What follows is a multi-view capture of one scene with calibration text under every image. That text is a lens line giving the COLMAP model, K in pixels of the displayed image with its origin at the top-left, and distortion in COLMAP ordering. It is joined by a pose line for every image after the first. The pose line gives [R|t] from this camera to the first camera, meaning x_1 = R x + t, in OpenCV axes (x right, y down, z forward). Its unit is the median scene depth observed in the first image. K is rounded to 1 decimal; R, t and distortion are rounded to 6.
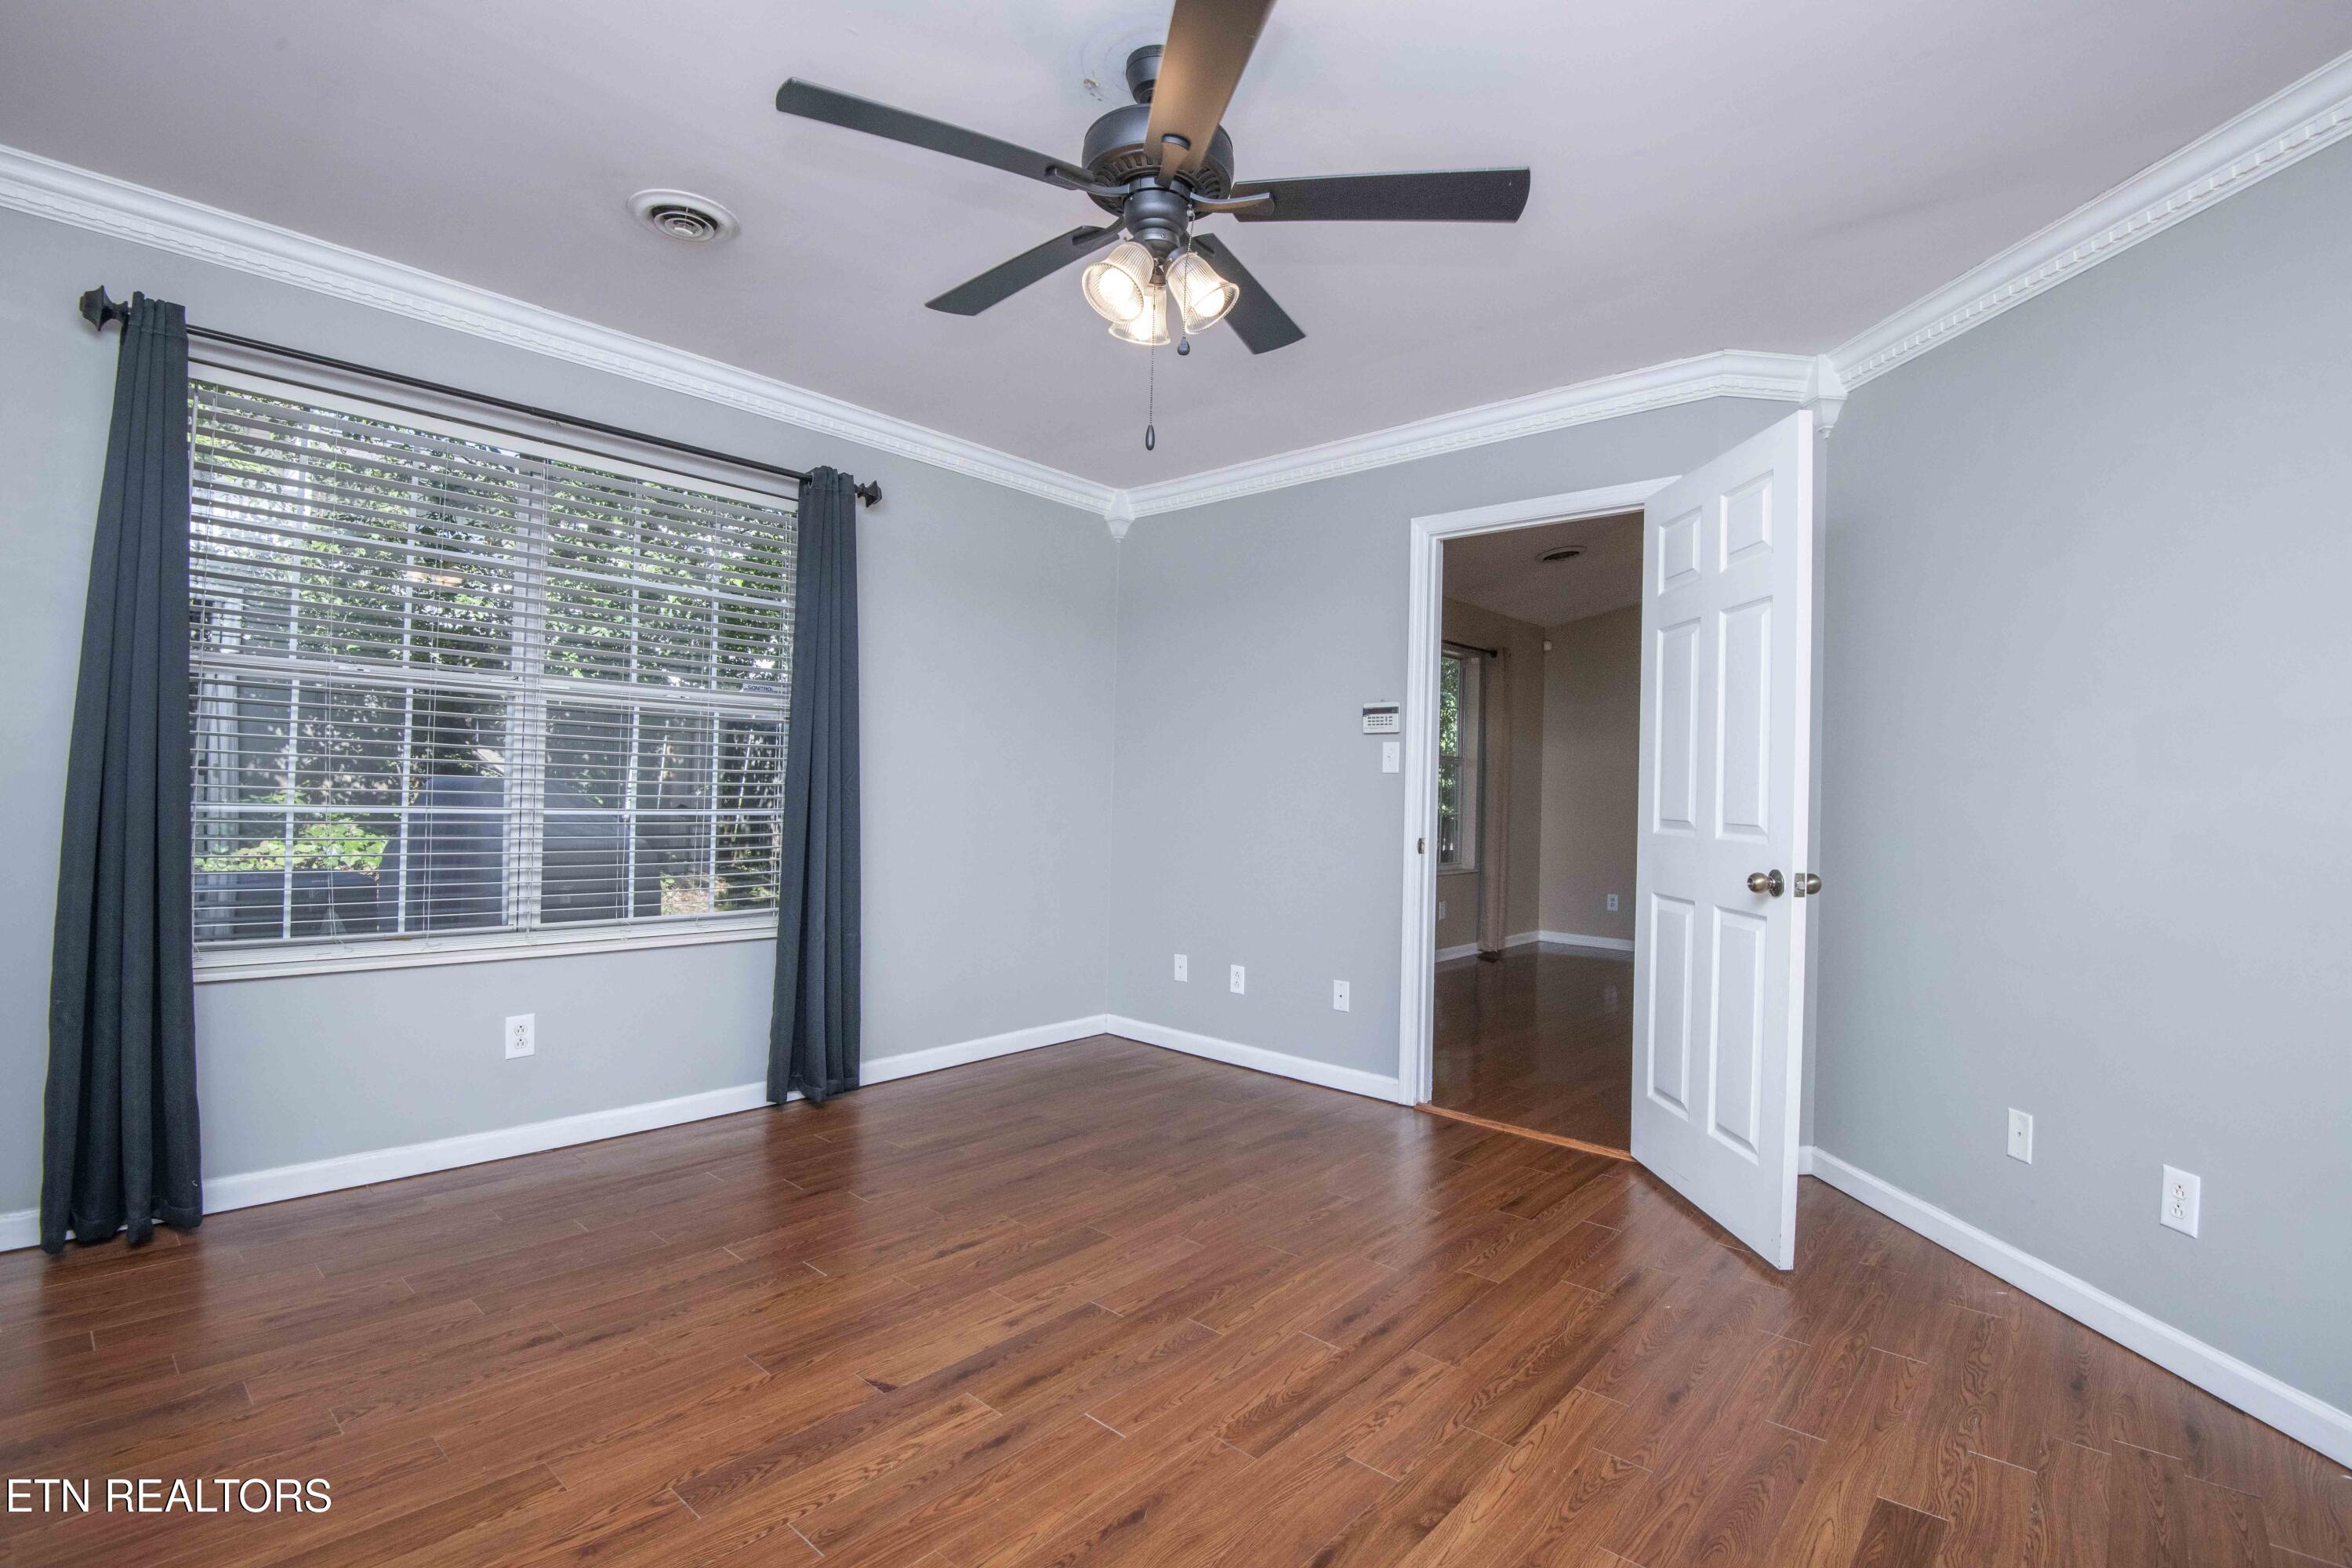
lens RADIAL K [[1085.6, 0, 1179.7], [0, 1085.6, 788.5], [0, 0, 1]] dist [-0.019393, -0.014879]
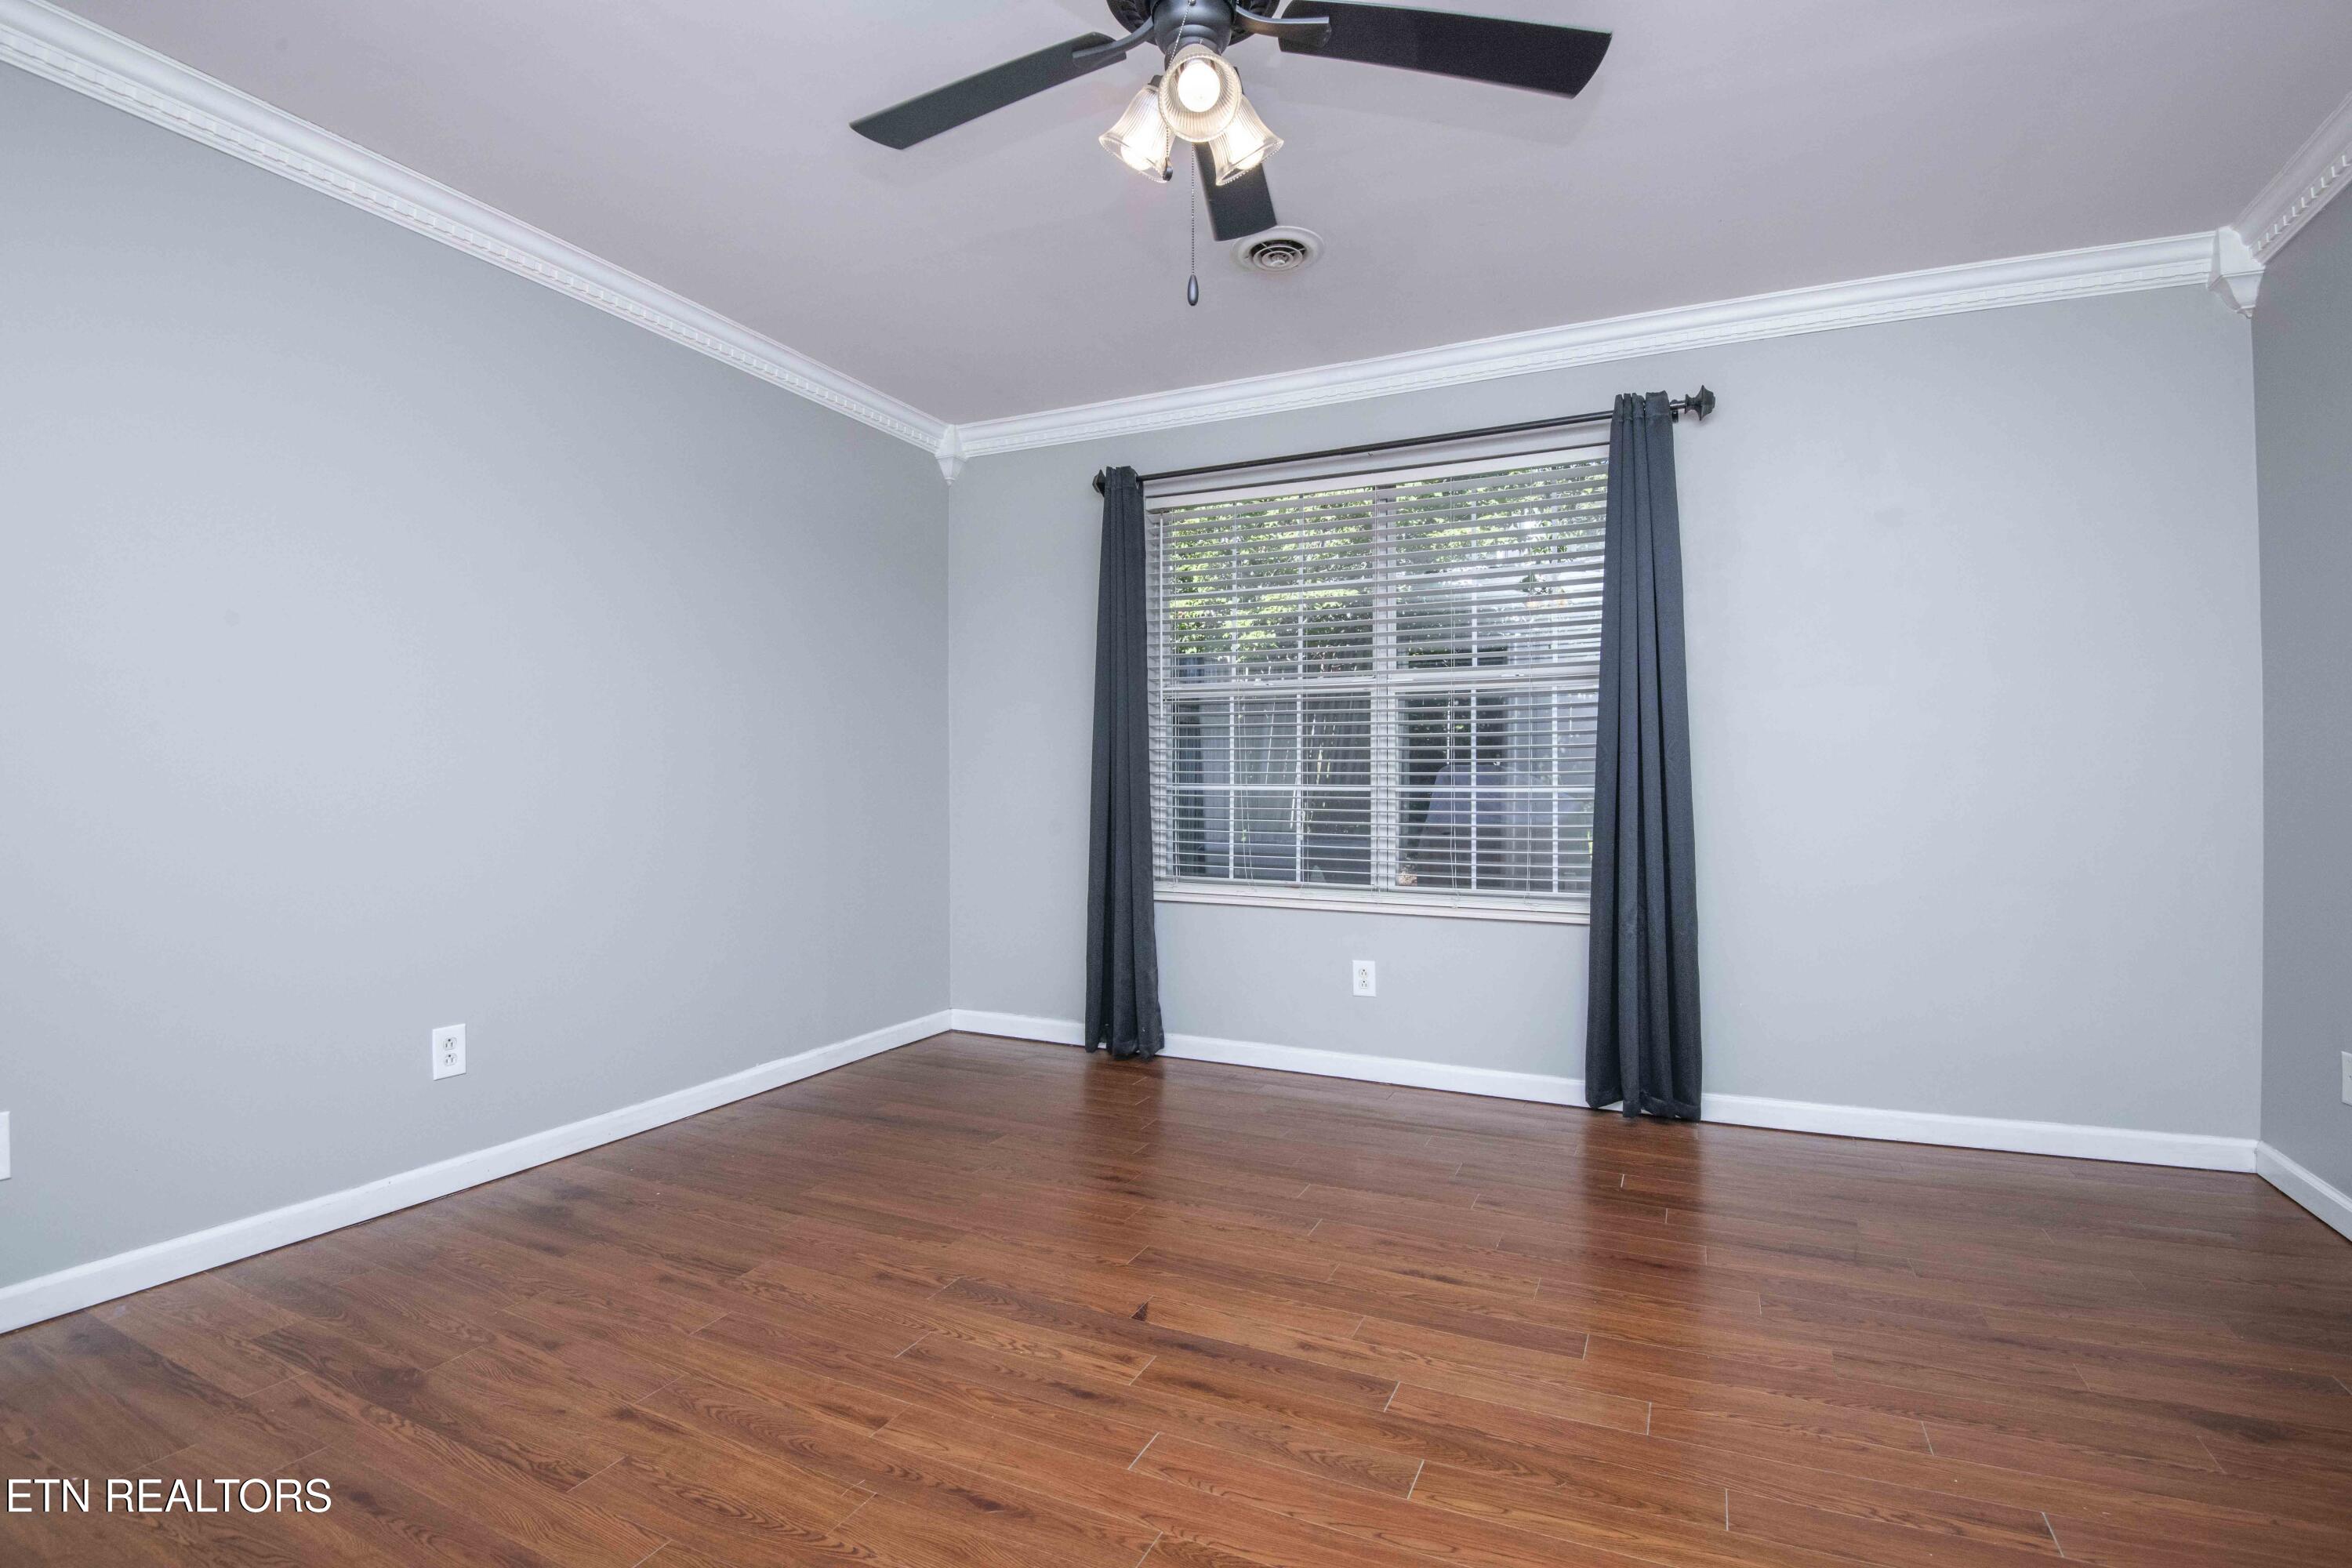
lens RADIAL K [[1085.6, 0, 1189.8], [0, 1085.6, 783.6], [0, 0, 1]] dist [-0.019393, -0.014879]
pose [[0.284018, -0.028299, -0.958401, 0.574023], [0.008786, 0.999599, -0.026911, 0.056554], [0.958779, -0.000778, 0.284153, 0.575700]]
